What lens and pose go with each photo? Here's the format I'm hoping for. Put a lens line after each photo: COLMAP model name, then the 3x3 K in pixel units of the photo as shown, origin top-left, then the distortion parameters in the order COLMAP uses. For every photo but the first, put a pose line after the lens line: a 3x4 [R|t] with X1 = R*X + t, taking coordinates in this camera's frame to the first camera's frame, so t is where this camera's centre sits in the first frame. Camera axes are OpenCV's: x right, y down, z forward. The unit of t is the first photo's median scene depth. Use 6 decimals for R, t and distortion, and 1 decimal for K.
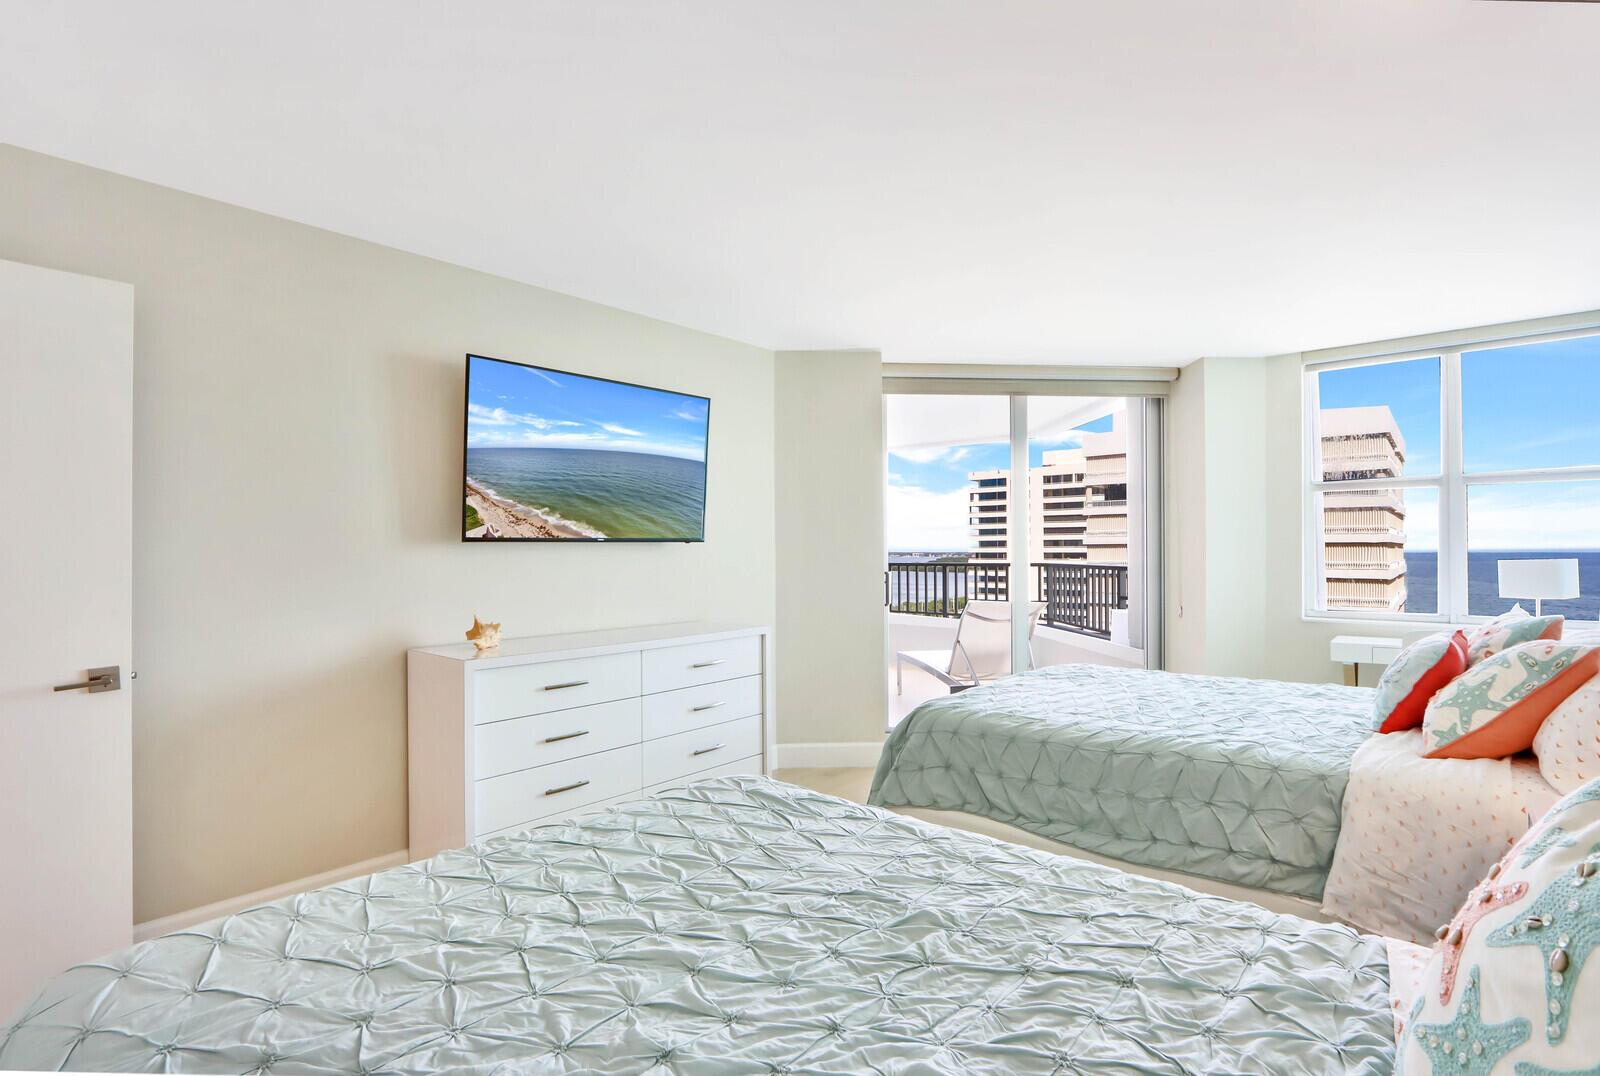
lens RADIAL K [[781.2, 0, 800.0], [0, 781.2, 538.0], [0, 0, 1]] dist [0.000398, 0.000156]
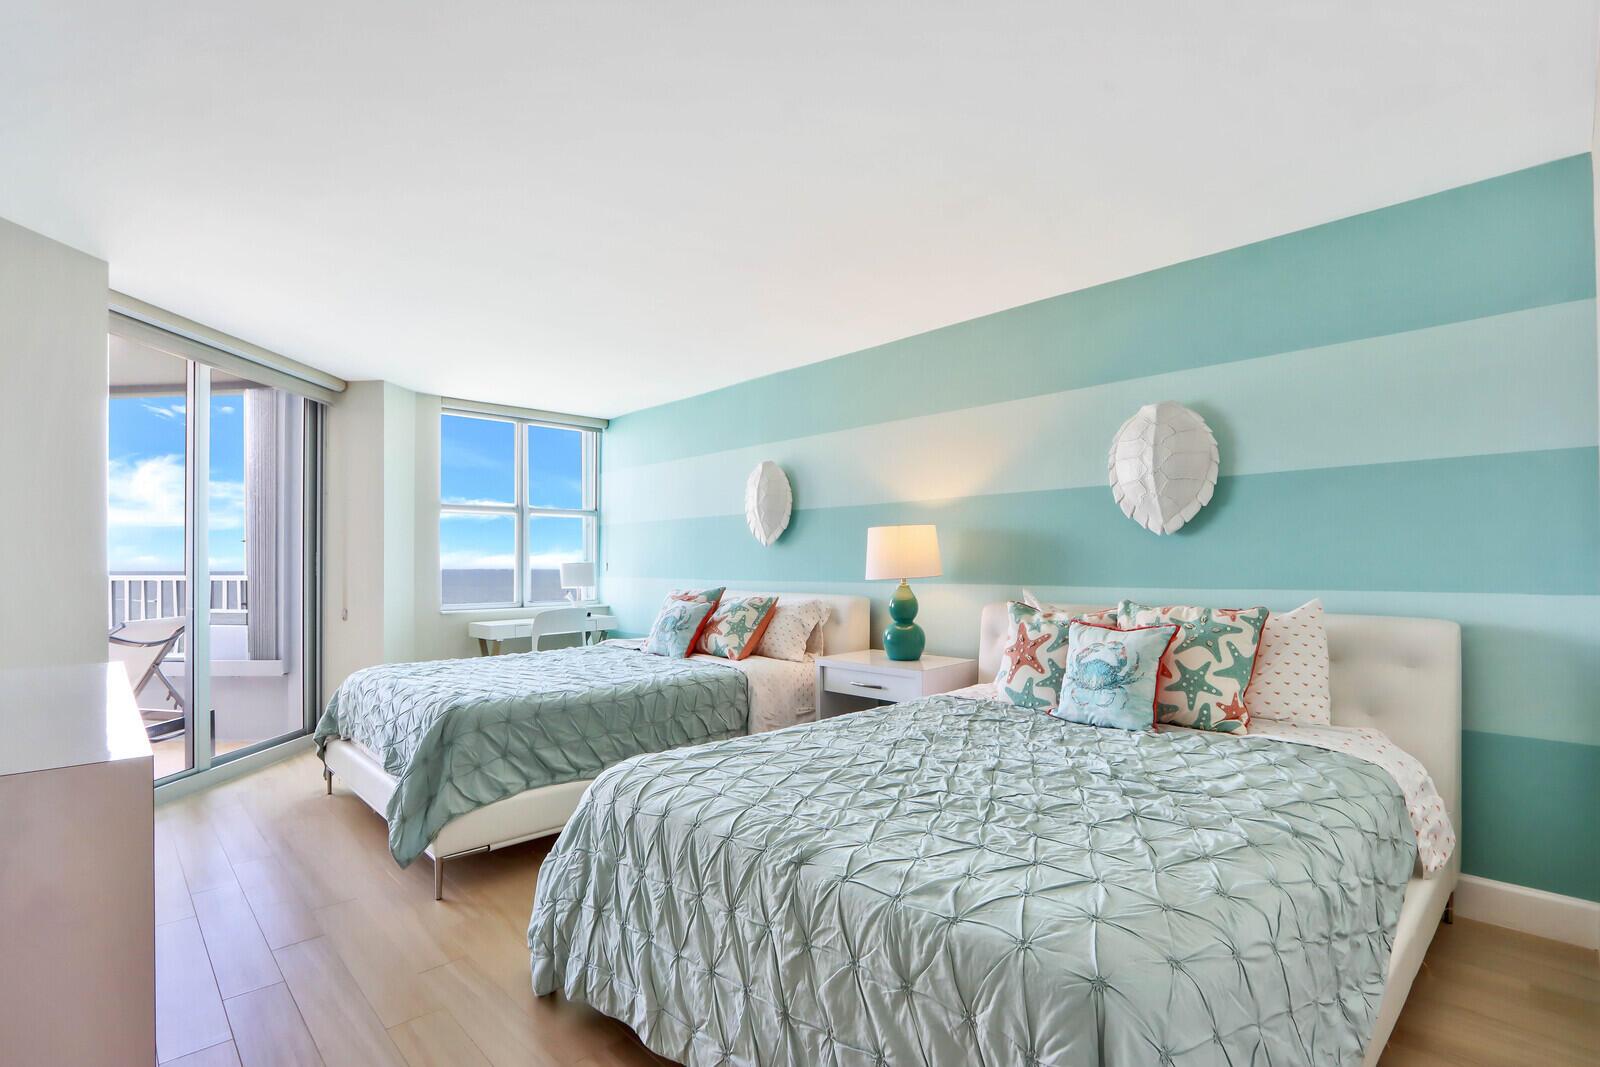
lens RADIAL K [[750.8, 0, 800.2], [0, 750.8, 534.1], [0, 0, 1]] dist [-0.000125, -0.000056]
pose [[0.095780, 0.043873, 0.994435, -0.776600], [-0.014538, 0.998983, -0.042674, 0.036591], [-0.995296, -0.010369, 0.096320, 0.517107]]
